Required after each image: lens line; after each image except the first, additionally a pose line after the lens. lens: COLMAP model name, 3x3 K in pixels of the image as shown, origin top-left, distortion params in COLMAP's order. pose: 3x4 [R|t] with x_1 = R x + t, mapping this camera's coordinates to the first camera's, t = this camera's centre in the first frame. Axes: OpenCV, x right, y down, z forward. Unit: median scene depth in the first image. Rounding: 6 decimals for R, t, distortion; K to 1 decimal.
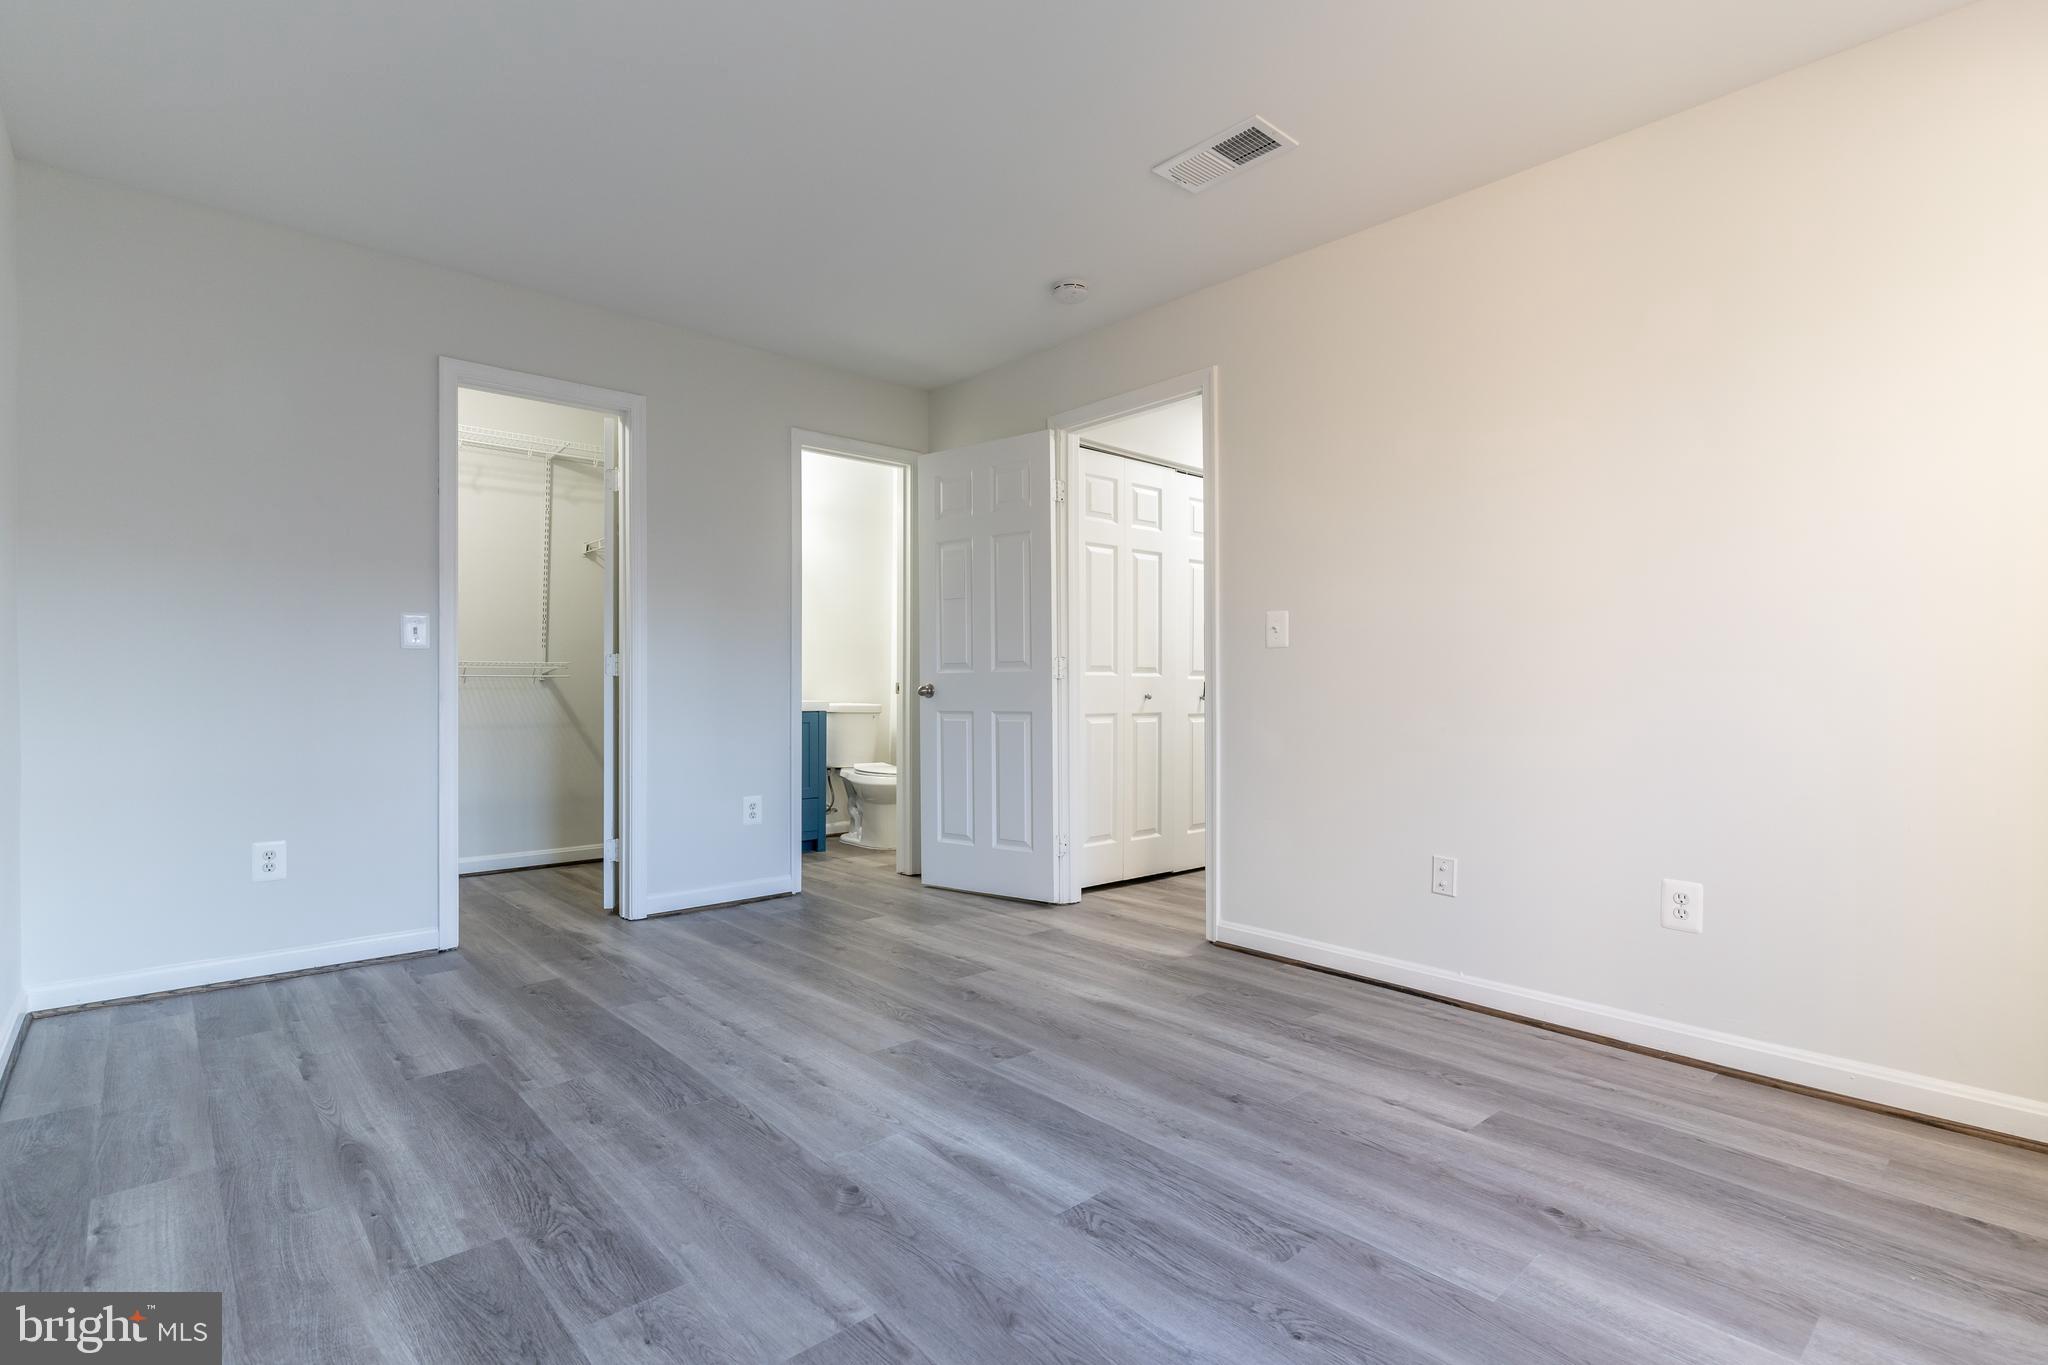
lens RADIAL K [[978.4, 0, 1023.5], [0, 978.4, 684.6], [0, 0, 1]] dist [0.002222, -0.000716]
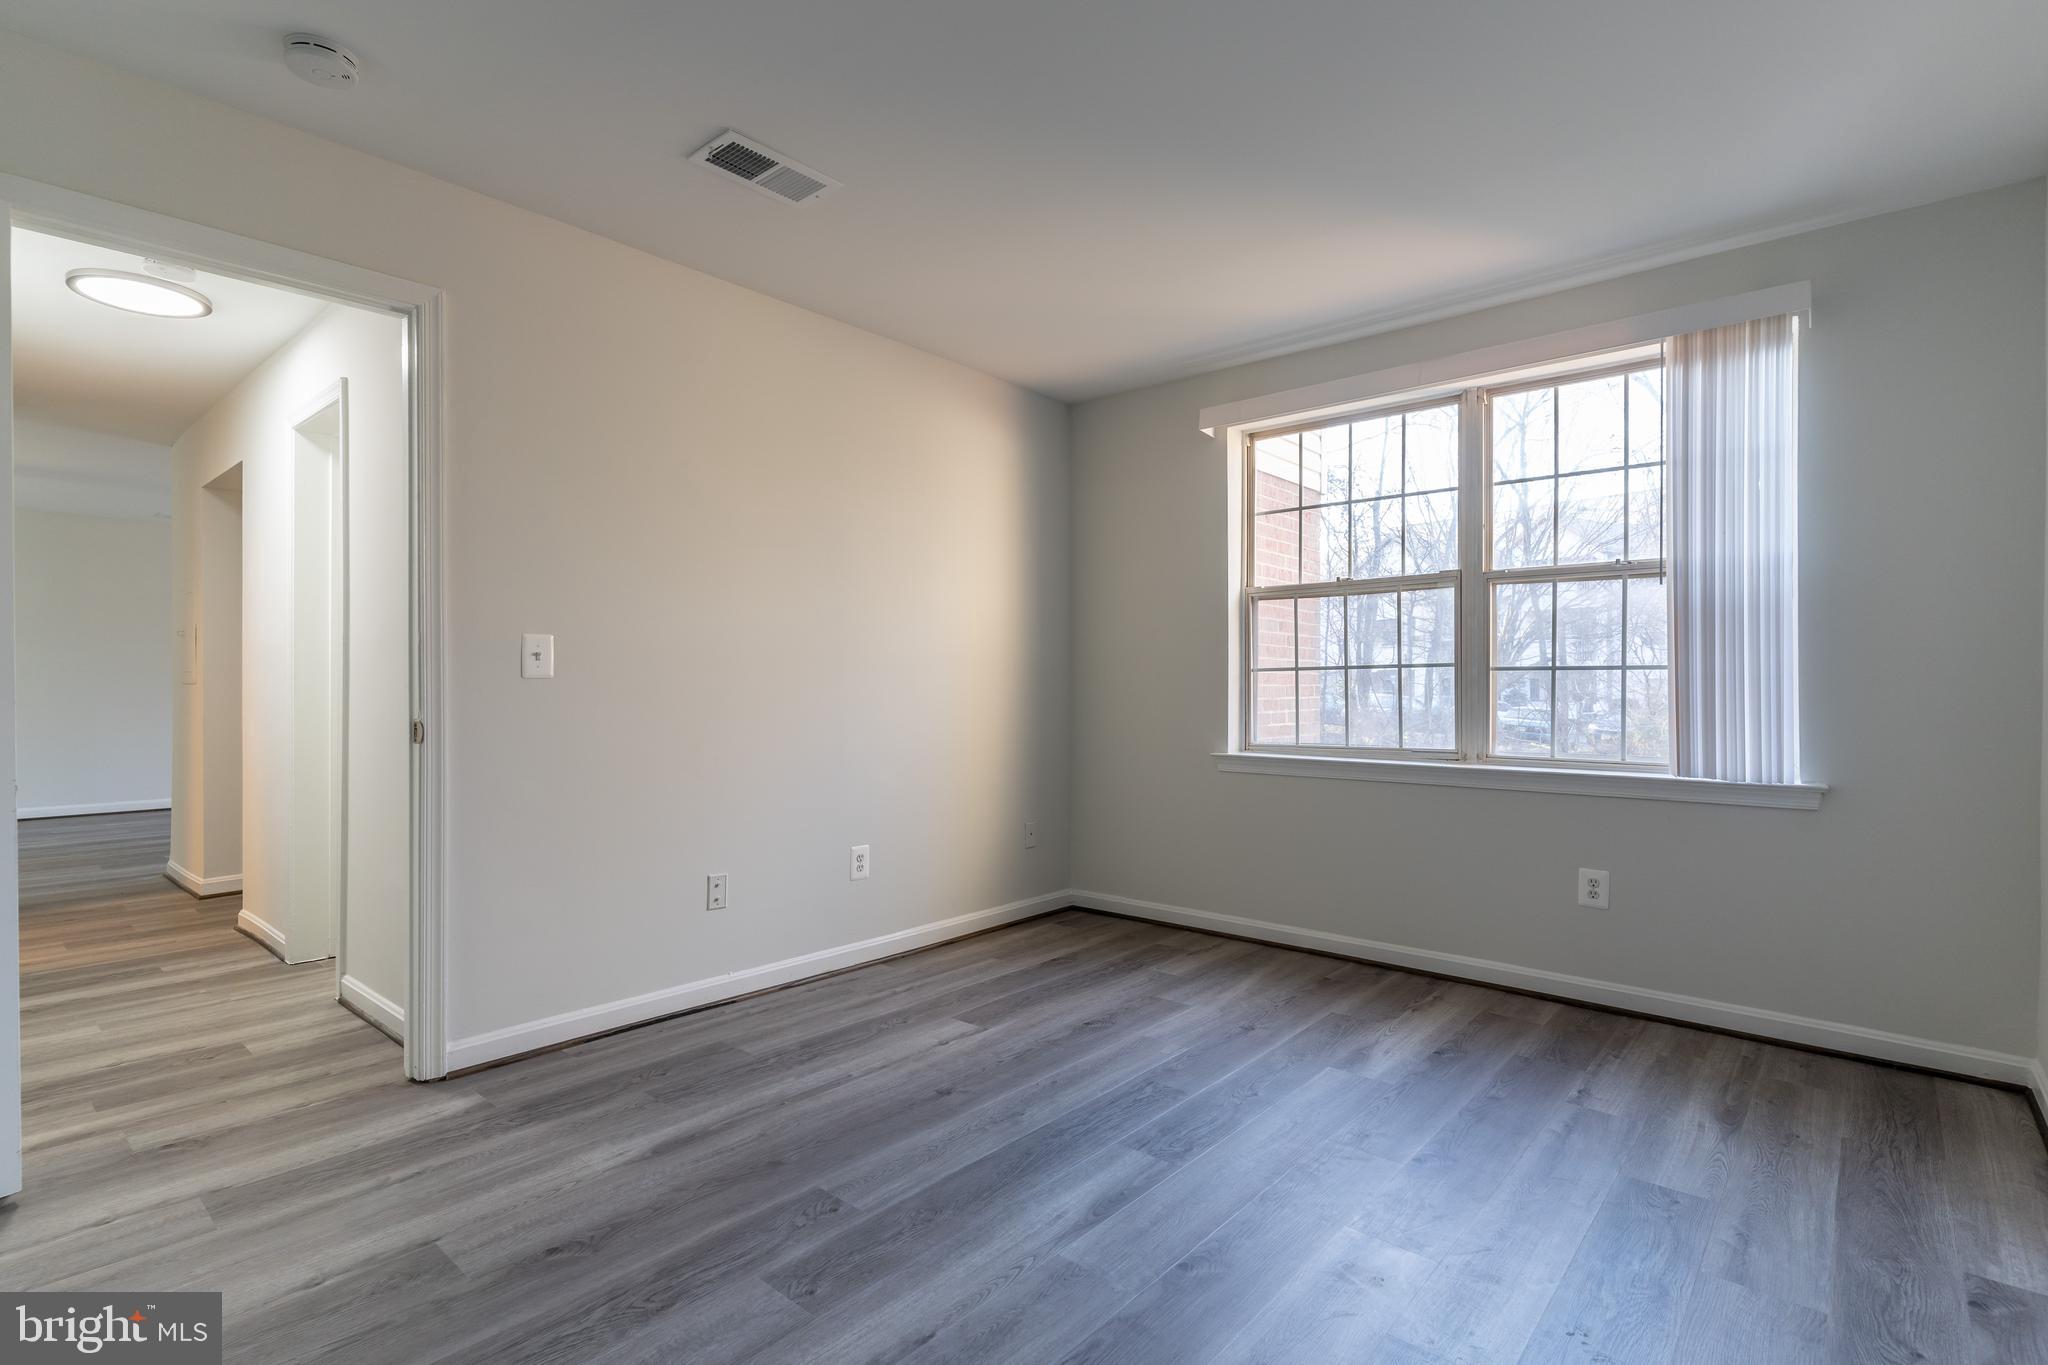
lens RADIAL K [[978.4, 0, 1004.4], [0, 978.4, 677.7], [0, 0, 1]] dist [0.002222, -0.000716]
pose [[-0.105905, 0.002854, 0.994372, -0.860496], [-0.002768, 0.999991, -0.003165, -0.052028], [-0.994372, -0.003088, -0.105896, 0.978494]]
